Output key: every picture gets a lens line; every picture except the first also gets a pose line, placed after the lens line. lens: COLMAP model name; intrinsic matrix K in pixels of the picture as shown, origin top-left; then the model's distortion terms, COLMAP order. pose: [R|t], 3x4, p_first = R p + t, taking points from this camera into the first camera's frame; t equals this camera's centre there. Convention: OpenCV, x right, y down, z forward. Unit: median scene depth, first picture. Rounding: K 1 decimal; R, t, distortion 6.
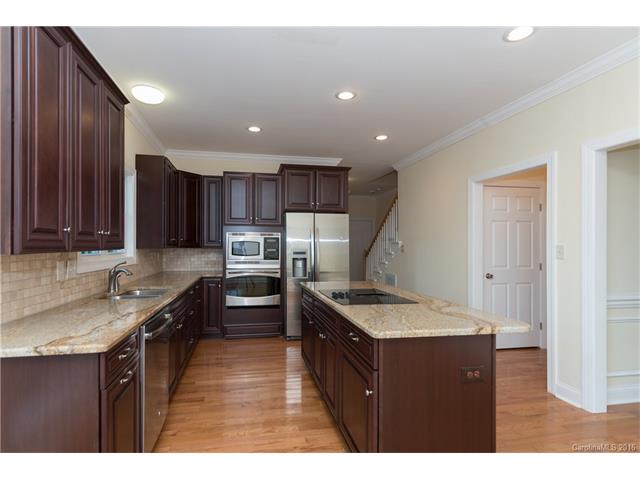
lens RADIAL K [[373.7, 0, 319.9], [0, 373.7, 245.7], [0, 0, 1]] dist [0.000276, 0.000145]
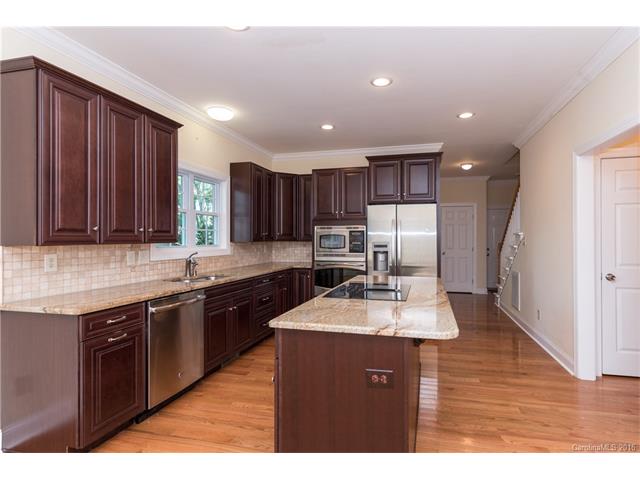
lens RADIAL K [[382.5, 0, 320.0], [0, 382.5, 240.0], [0, 0, 1]] dist [0.004024, 0.001068]
pose [[0.890067, -0.004455, -0.455808, 0.260163], [0.005625, 0.999983, 0.001210, 0.001432], [0.455795, -0.003641, 0.890077, 0.037798]]
